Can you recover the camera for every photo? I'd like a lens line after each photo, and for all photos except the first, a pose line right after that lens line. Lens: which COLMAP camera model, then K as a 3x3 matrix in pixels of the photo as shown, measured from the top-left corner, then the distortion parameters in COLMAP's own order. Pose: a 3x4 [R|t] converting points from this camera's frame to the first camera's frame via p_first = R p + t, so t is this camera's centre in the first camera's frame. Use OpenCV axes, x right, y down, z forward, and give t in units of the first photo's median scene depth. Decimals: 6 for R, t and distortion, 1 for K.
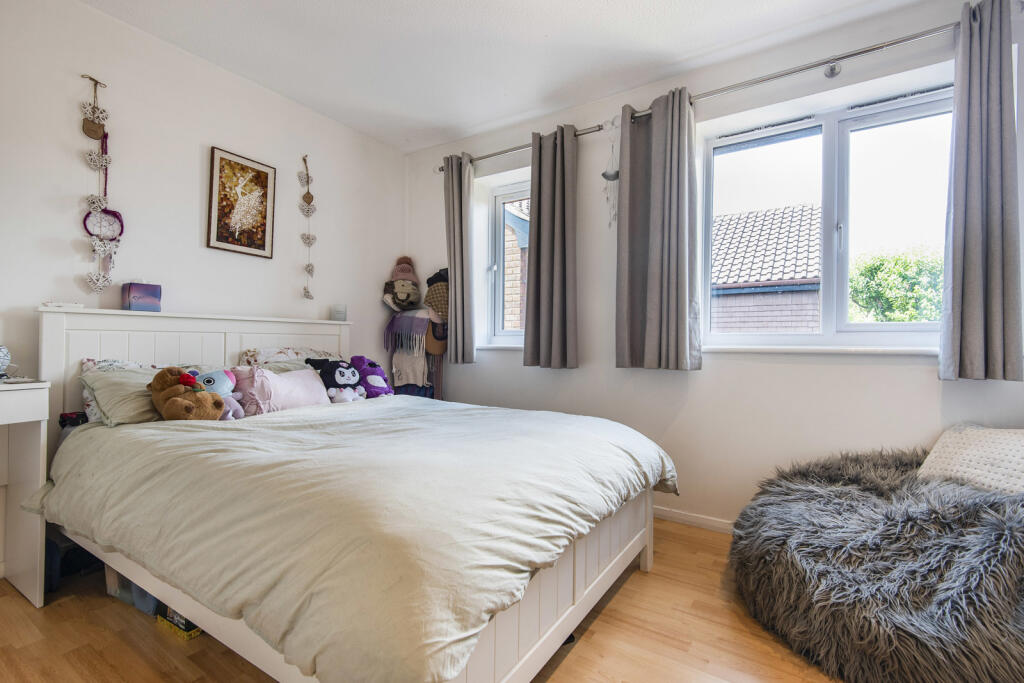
lens RADIAL K [[474.7, 0, 508.0], [0, 474.7, 344.2], [0, 0, 1]] dist [0.000591, -0.000035]
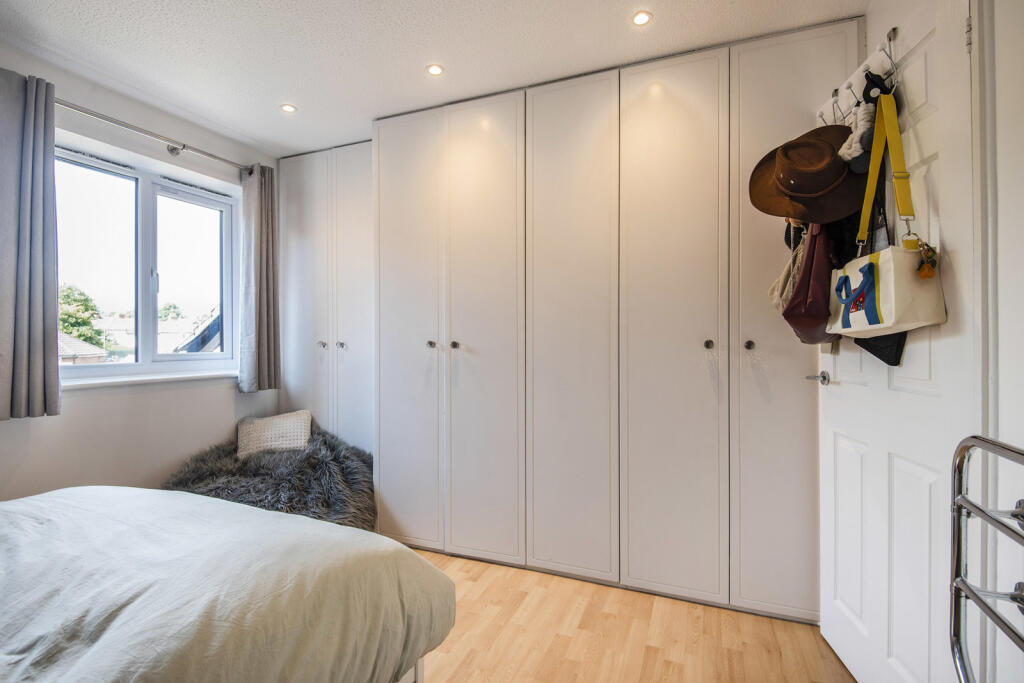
lens RADIAL K [[474.7, 0, 508.0], [0, 474.7, 344.2], [0, 0, 1]] dist [0.000591, -0.000035]
pose [[-0.184372, -0.014636, 0.982748, -0.691313], [0.009628, 0.999814, 0.016696, -0.089117], [-0.982809, 0.012540, -0.184197, 0.391278]]
